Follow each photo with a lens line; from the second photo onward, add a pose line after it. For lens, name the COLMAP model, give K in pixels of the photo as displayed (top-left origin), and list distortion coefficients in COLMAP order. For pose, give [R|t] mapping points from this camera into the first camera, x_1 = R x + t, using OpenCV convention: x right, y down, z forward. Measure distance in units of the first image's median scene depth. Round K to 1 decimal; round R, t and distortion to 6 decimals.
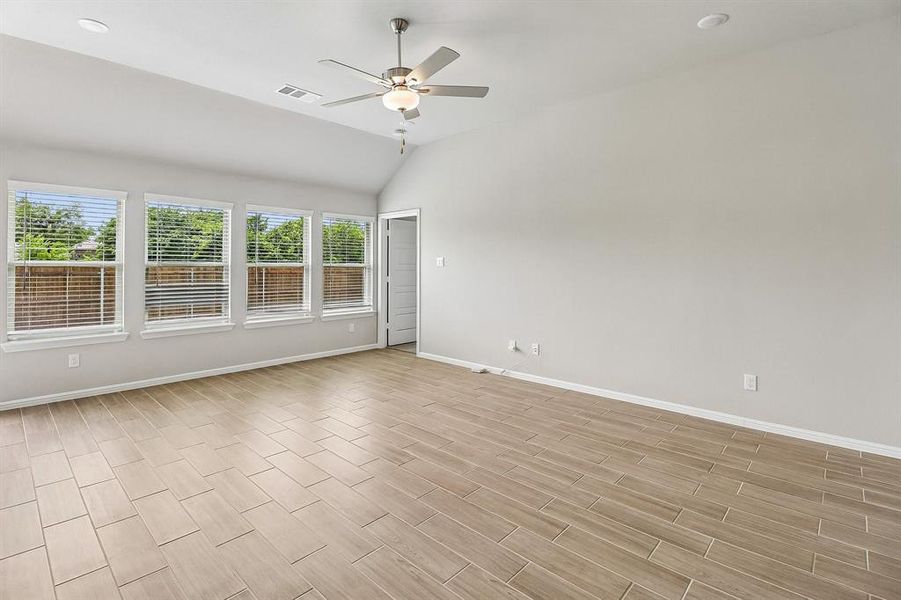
lens RADIAL K [[433.6, 0, 450.4], [0, 433.6, 266.7], [0, 0, 1]] dist [-0.000490, 0.000023]
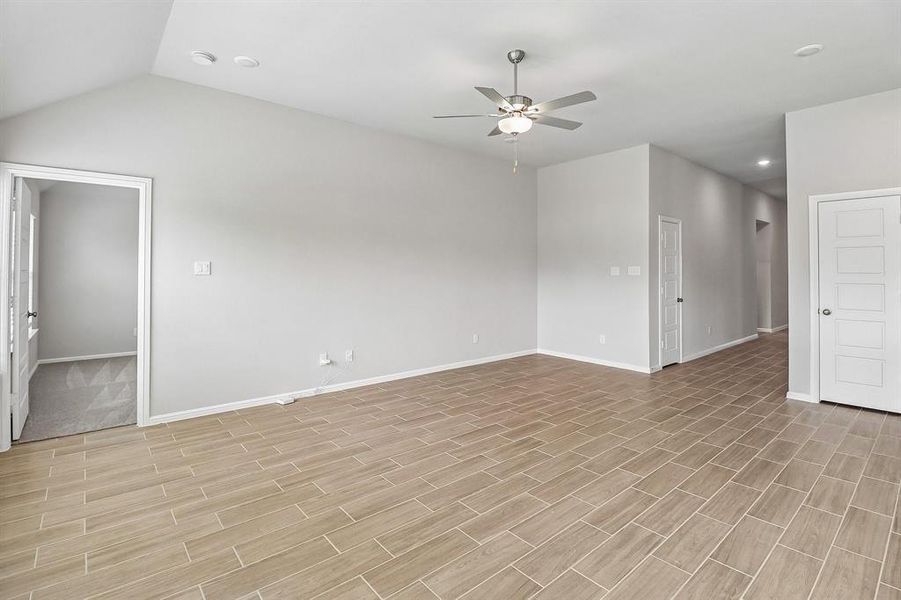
lens RADIAL K [[433.6, 0, 450.4], [0, 433.6, 266.7], [0, 0, 1]] dist [-0.000490, 0.000023]
pose [[0.115382, 0.005813, 0.993304, -0.783251], [-0.001285, 0.999983, -0.005702, -0.011440], [-0.993320, -0.000618, 0.115388, 0.655637]]
